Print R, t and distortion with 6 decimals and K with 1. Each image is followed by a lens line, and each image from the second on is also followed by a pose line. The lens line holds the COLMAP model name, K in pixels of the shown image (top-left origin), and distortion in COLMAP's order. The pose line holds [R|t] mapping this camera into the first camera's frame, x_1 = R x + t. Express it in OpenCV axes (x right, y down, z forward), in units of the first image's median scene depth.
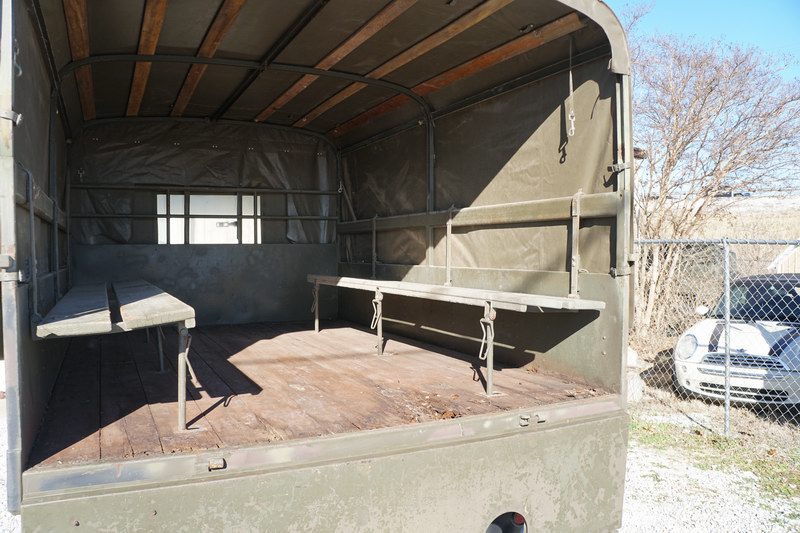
lens RADIAL K [[631.6, 0, 400.0], [0, 631.6, 266.5], [0, 0, 1]] dist [-0.181320, 0.129888]
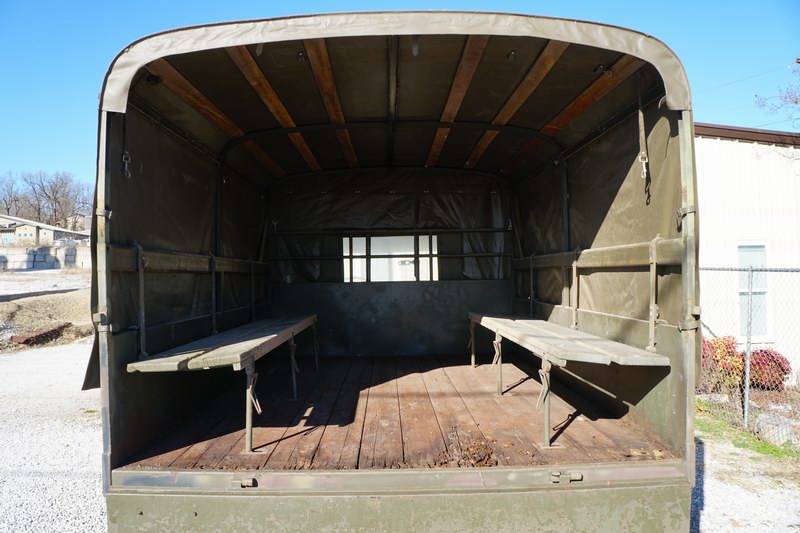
lens RADIAL K [[631.6, 0, 400.0], [0, 631.6, 266.5], [0, 0, 1]] dist [-0.181320, 0.129888]
pose [[0.906297, -0.014901, -0.422378, 0.187613], [0.000640, 0.999426, -0.033885, -0.025693], [0.422640, 0.030440, 0.905786, 0.000573]]
